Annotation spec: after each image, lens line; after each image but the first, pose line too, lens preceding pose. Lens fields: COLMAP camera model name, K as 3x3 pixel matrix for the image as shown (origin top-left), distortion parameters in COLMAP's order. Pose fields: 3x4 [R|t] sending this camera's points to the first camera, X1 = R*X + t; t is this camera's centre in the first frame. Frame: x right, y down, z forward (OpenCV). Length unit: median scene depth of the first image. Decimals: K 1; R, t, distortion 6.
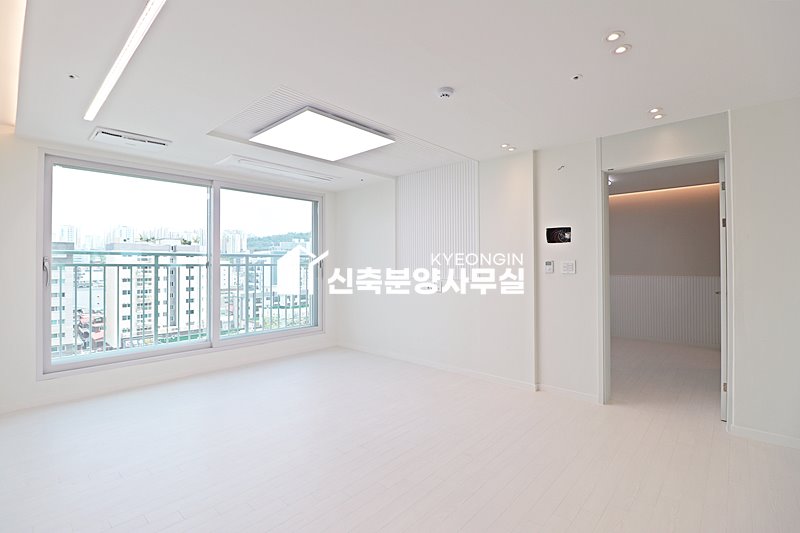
lens RADIAL K [[365.5, 0, 399.6], [0, 365.5, 256.2], [0, 0, 1]] dist [0.000068, 0.000332]
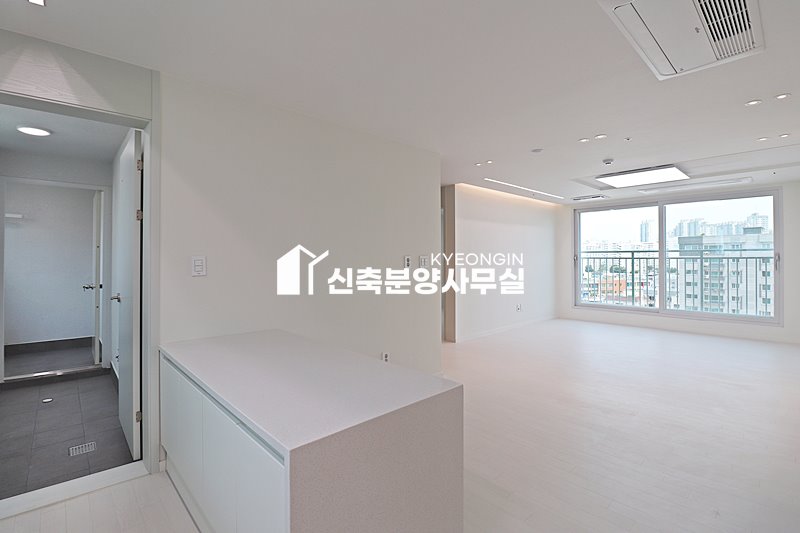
lens RADIAL K [[370.9, 0, 402.7], [0, 370.9, 255.9], [0, 0, 1]] dist [0.001407, -0.012929]
pose [[-0.074404, -0.001424, -0.997227, 1.080600], [0.024794, 0.999687, -0.003278, -0.005790], [0.996920, -0.024969, -0.074345, 0.069548]]
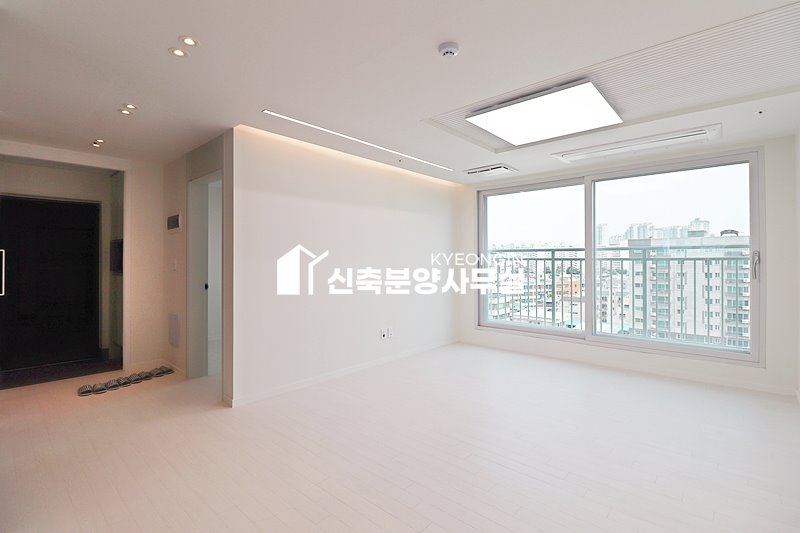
lens RADIAL K [[370.9, 0, 402.7], [0, 370.9, 255.9], [0, 0, 1]] dist [0.001407, -0.012929]
pose [[0.017207, -0.005216, -0.999838, 0.518166], [0.021855, 0.999749, -0.004839, 0.008655], [0.999613, -0.021768, 0.017317, 0.474152]]
